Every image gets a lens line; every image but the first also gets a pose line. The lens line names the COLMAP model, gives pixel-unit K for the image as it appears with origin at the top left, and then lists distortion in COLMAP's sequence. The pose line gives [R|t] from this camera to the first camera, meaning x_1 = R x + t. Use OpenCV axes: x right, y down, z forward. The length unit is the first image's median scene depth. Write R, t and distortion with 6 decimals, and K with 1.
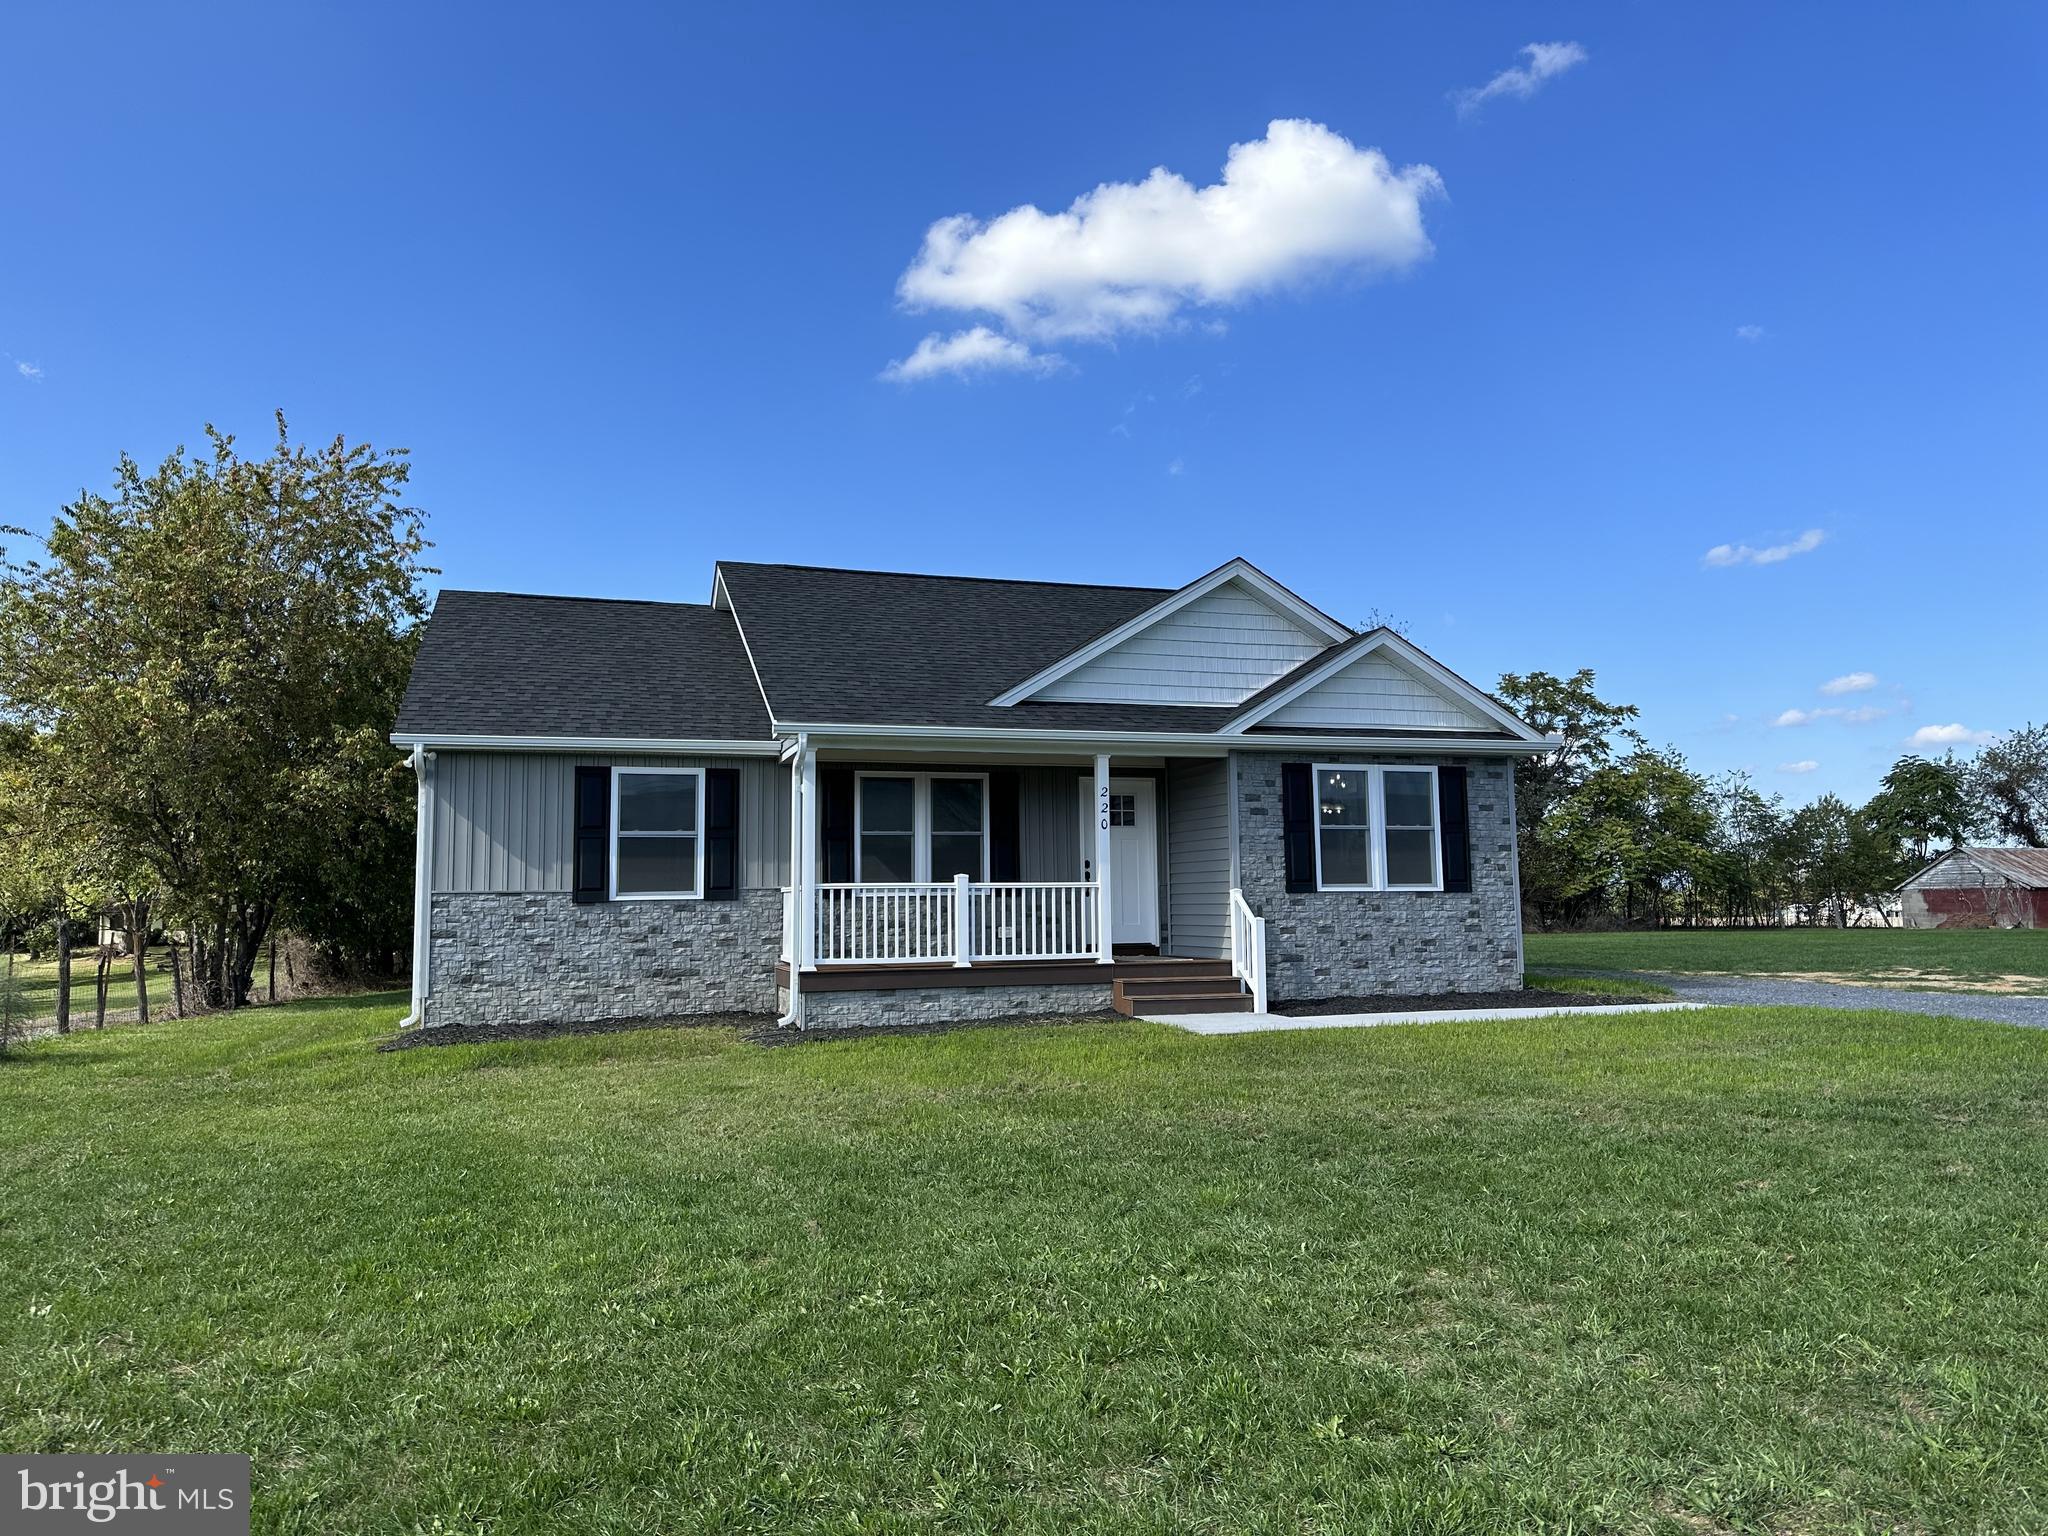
lens RADIAL K [[1427.3, 0, 1034.2], [0, 1427.3, 768.4], [0, 0, 1]] dist [-0.007198, 0.015876]
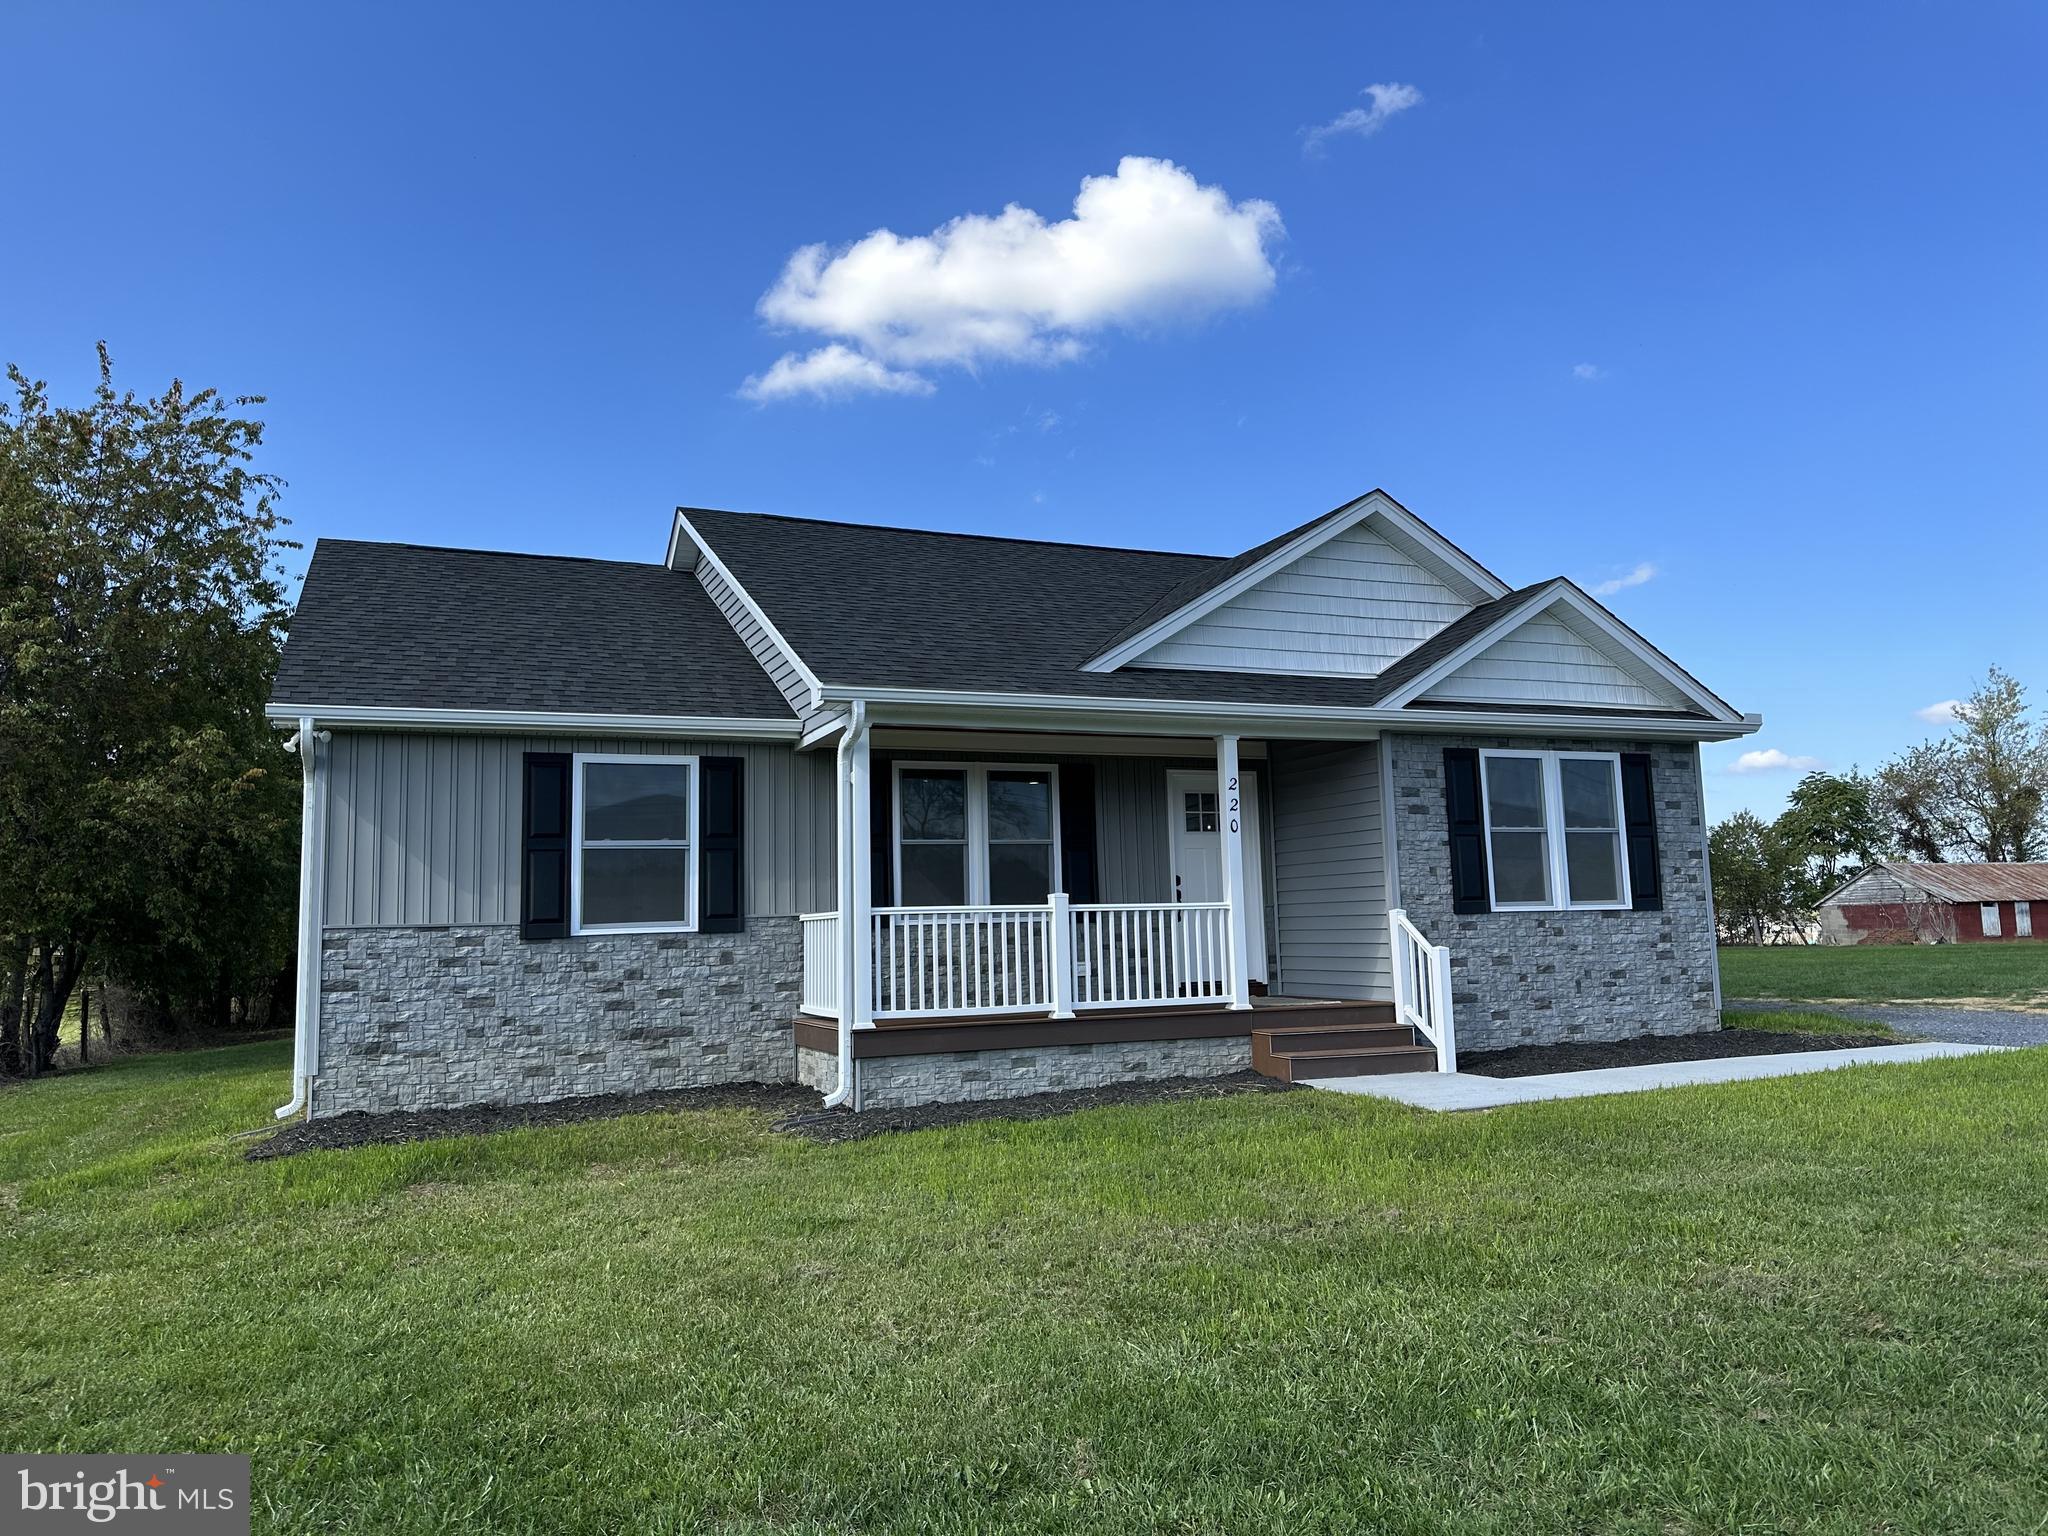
lens RADIAL K [[1427.3, 0, 1007.9], [0, 1427.3, 758.5], [0, 0, 1]] dist [-0.007198, 0.015876]
pose [[0.996558, -0.003650, 0.082821, -0.127014], [0.005864, 0.999632, -0.026495, 0.021249], [-0.082694, 0.026889, 0.996212, 0.234590]]
